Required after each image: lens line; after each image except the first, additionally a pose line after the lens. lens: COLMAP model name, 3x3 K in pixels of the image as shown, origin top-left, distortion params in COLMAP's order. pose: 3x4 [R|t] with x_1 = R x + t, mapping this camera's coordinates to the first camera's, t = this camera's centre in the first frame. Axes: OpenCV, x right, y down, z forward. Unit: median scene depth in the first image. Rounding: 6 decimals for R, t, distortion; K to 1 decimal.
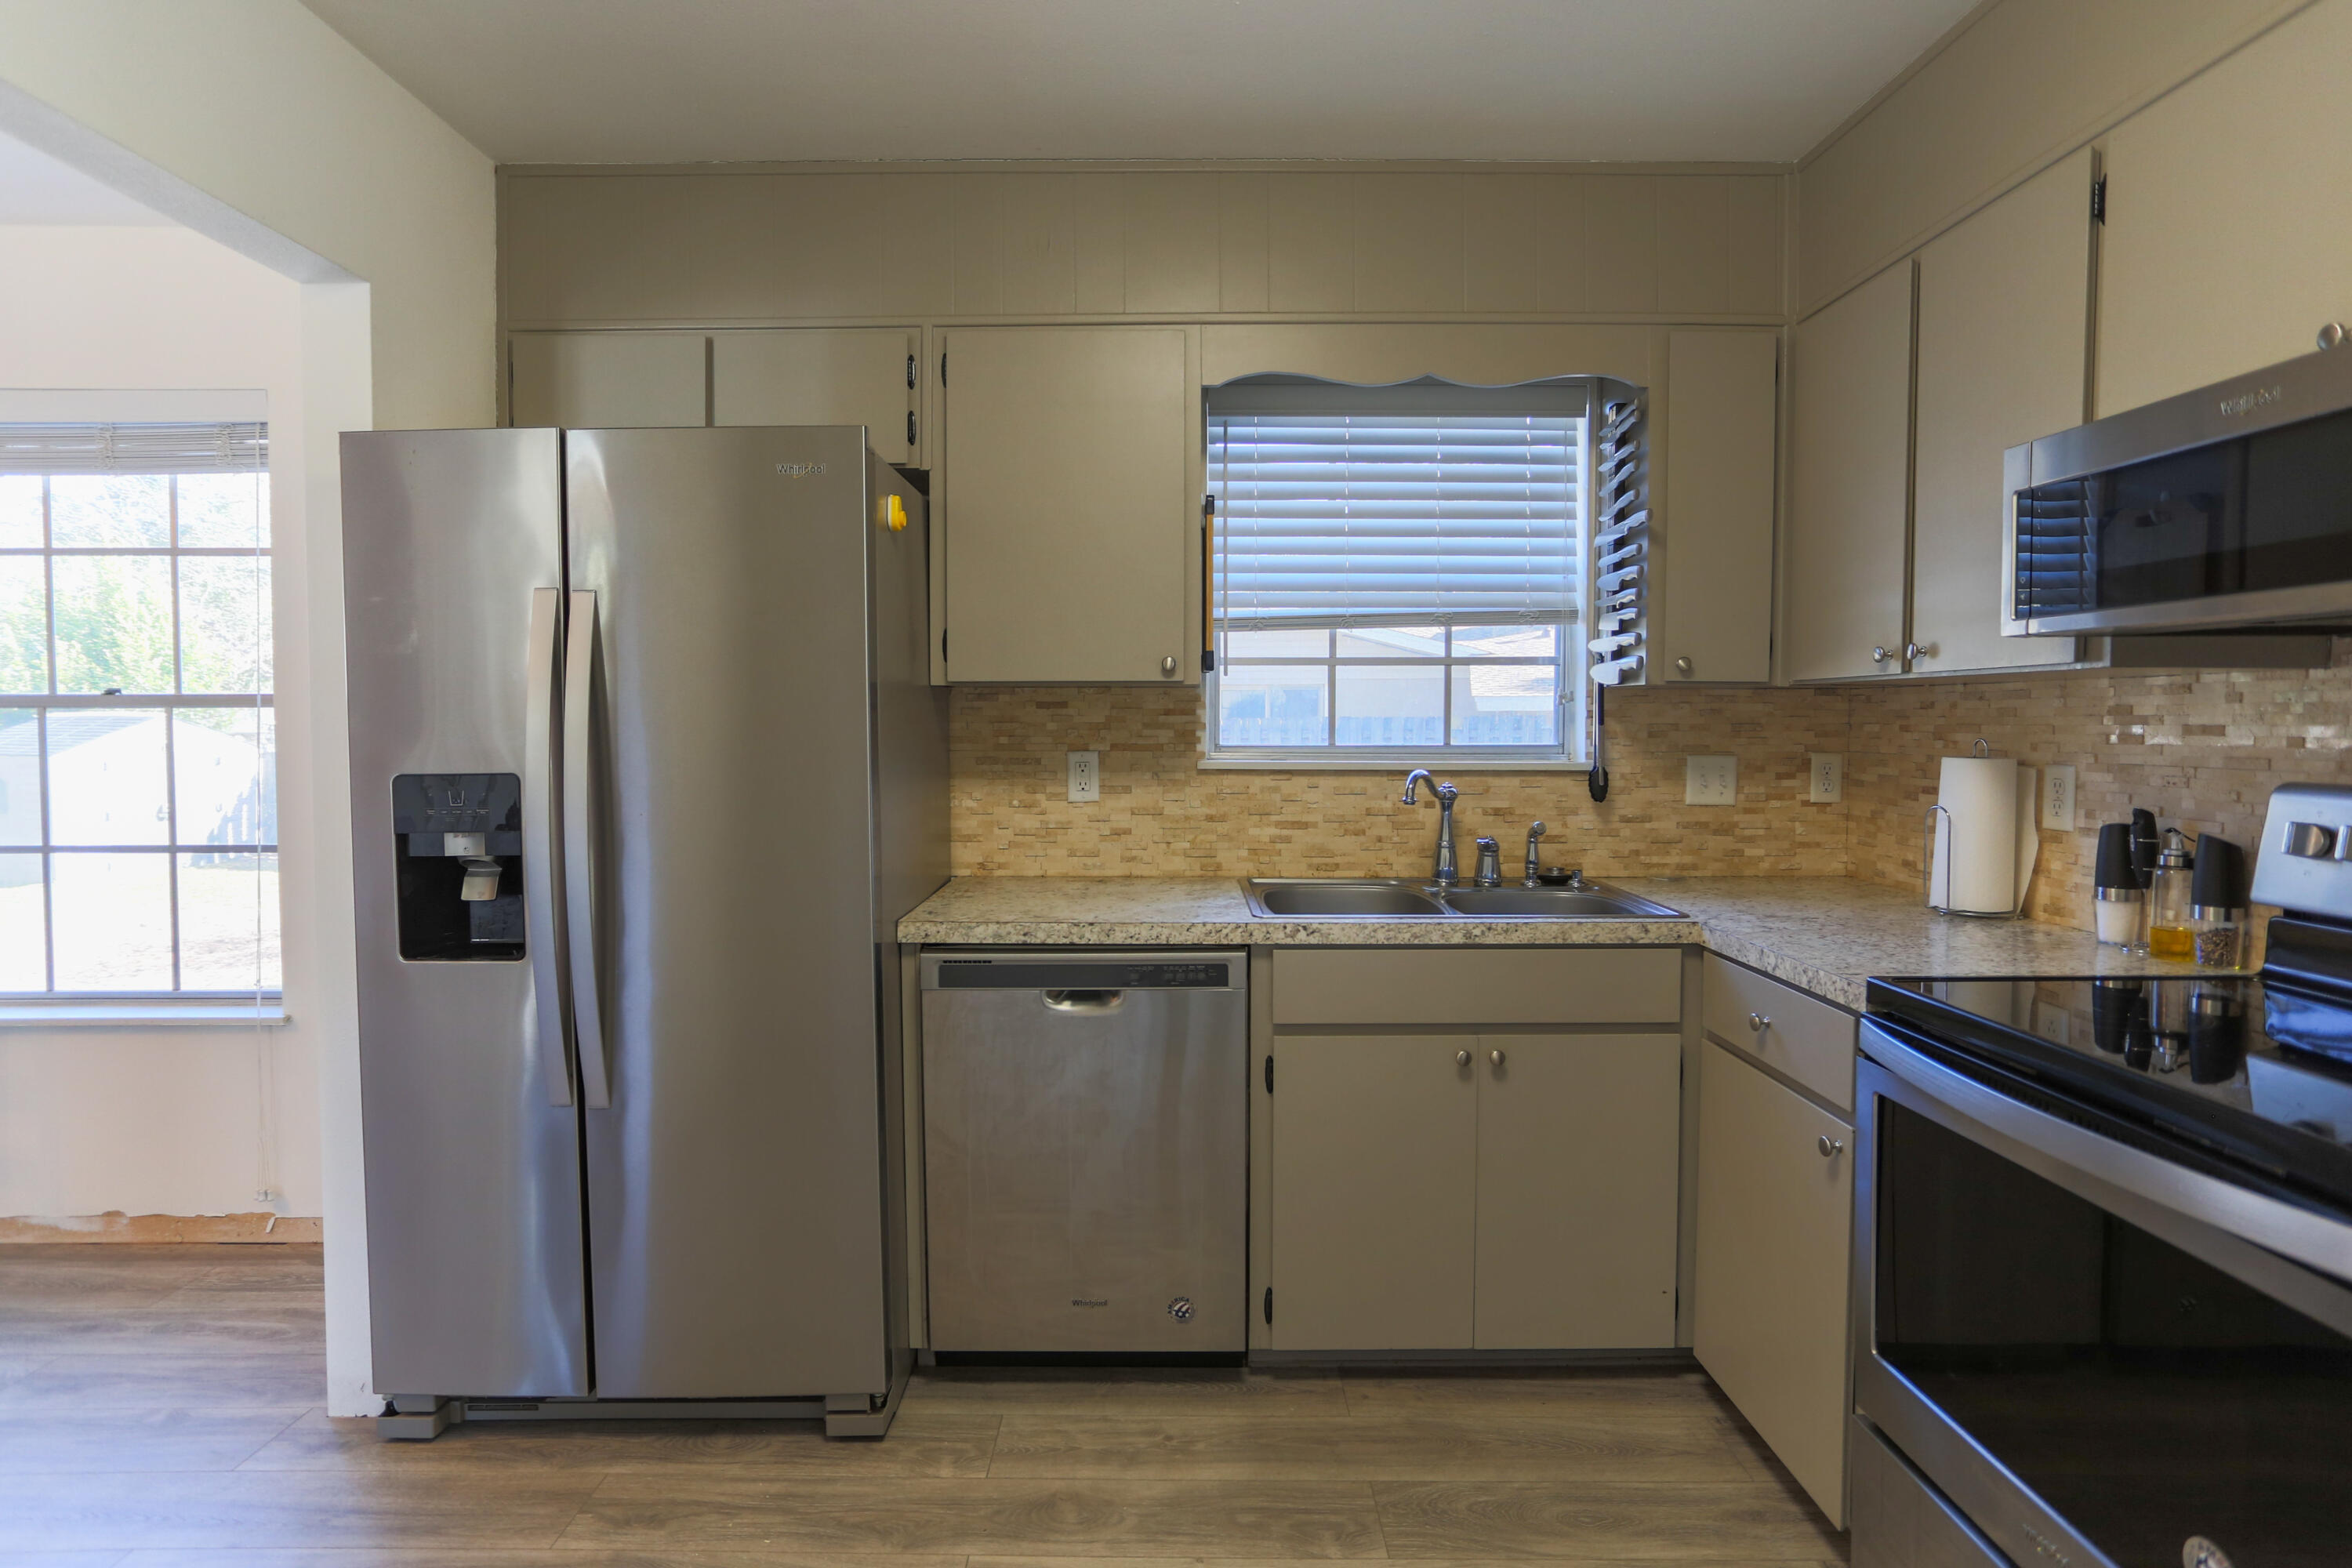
lens RADIAL K [[1229.4, 0, 1180.7], [0, 1229.4, 760.6], [0, 0, 1]] dist [-0.048854, 0.035741]
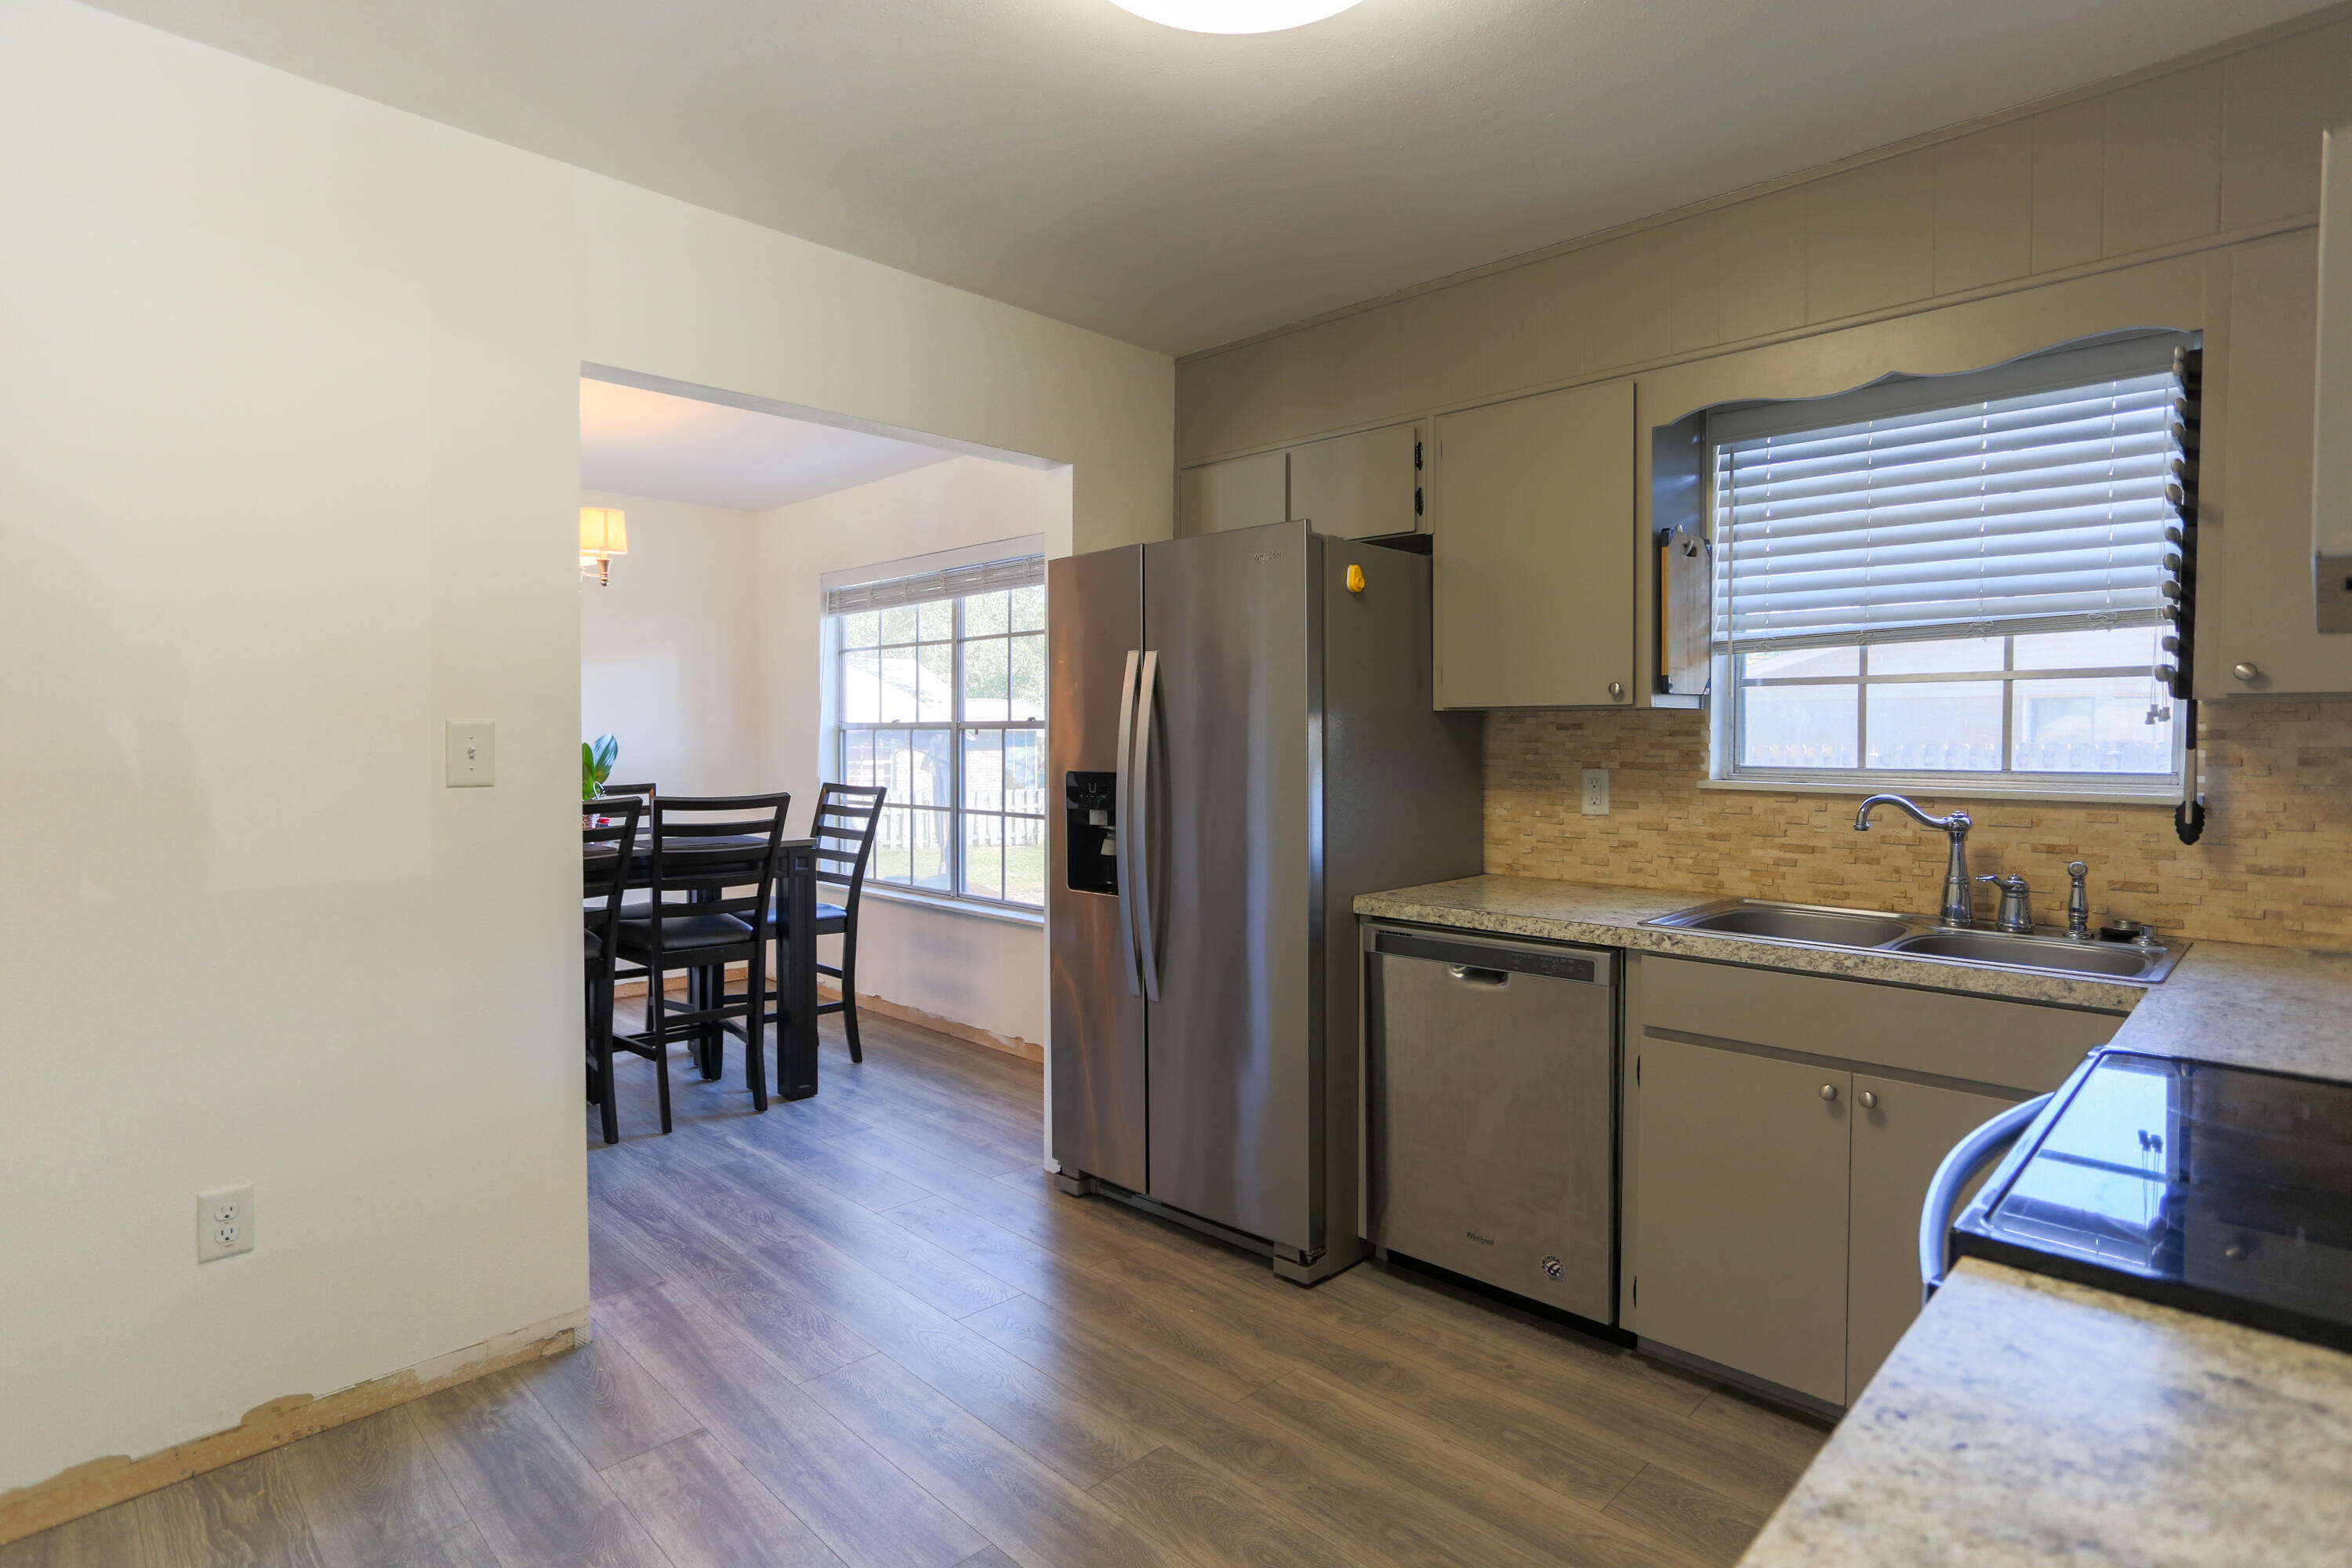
lens RADIAL K [[1229.4, 0, 1180.7], [0, 1229.4, 760.6], [0, 0, 1]] dist [-0.048854, 0.035741]
pose [[0.712930, 0.016279, -0.701046, 0.464003], [-0.027582, 0.999608, -0.004838, 0.000770], [0.700692, 0.022785, 0.713099, -0.038272]]
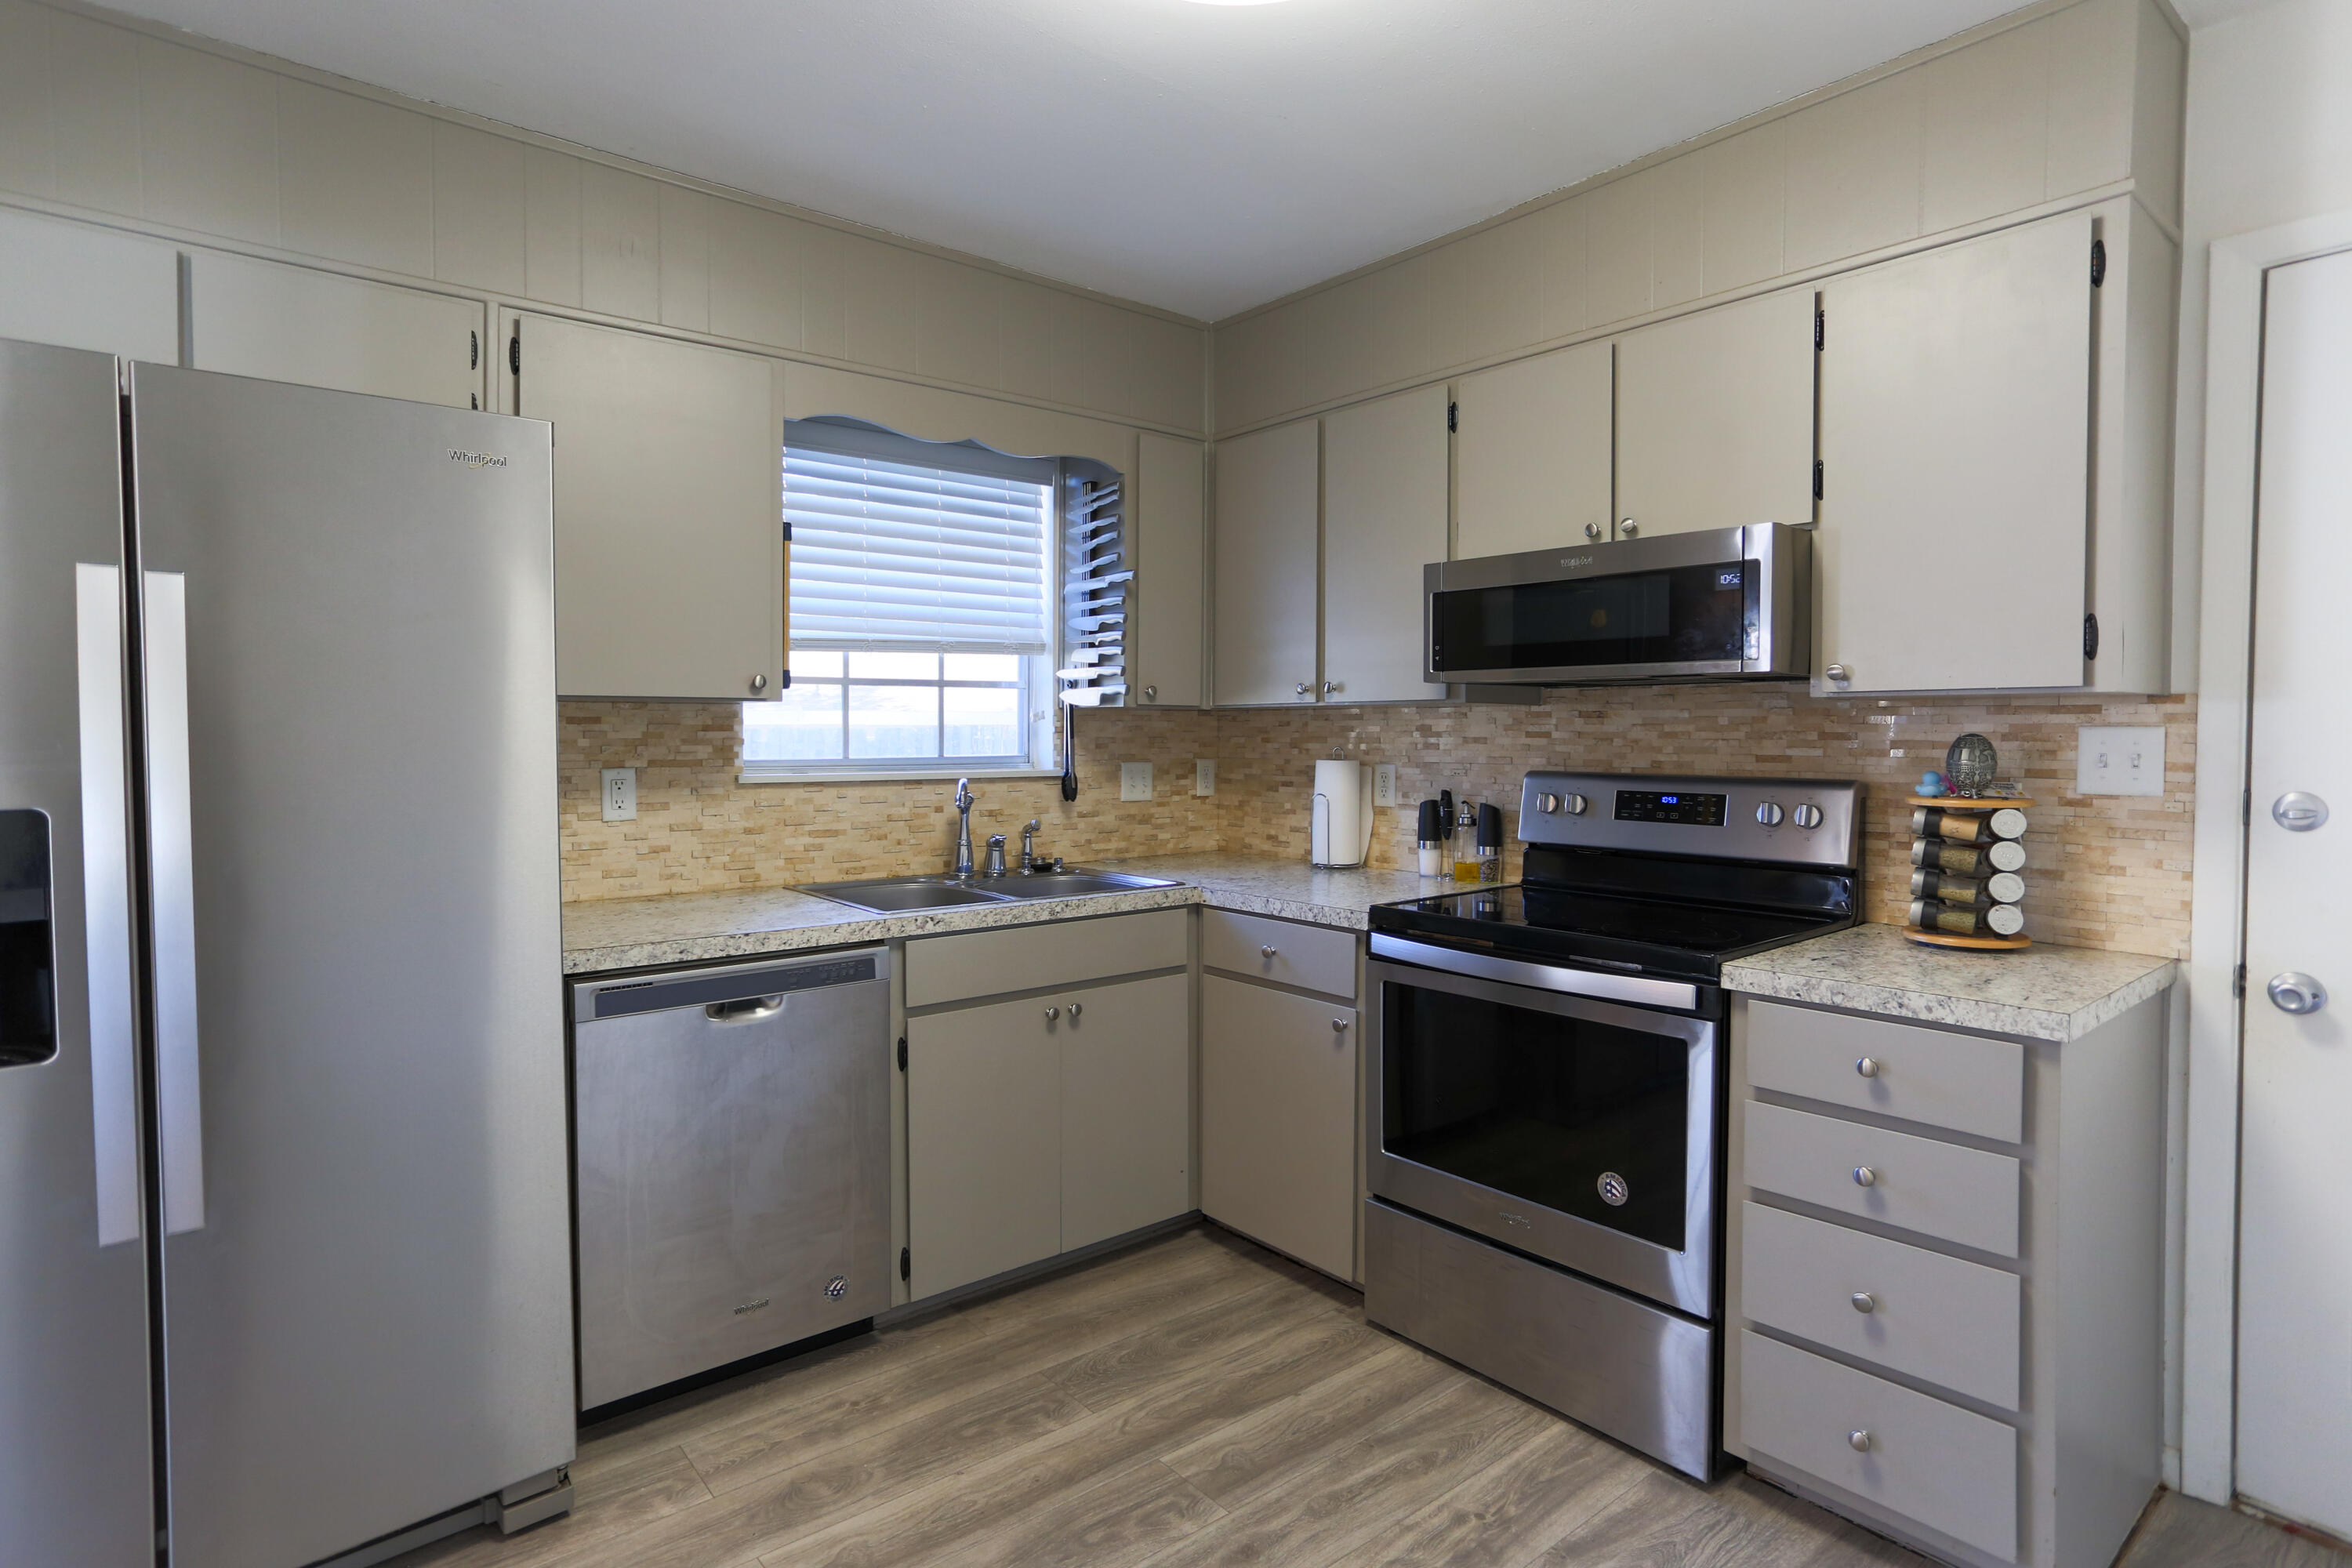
lens RADIAL K [[1206.1, 0, 1185.5], [0, 1206.1, 755.8], [0, 0, 1]] dist [-0.061440, 0.049670]
pose [[0.768648, -0.012655, 0.639546, -0.370866], [0.021679, 0.999745, -0.006273, -0.002001], [-0.639304, 0.018686, 0.768727, -0.004025]]
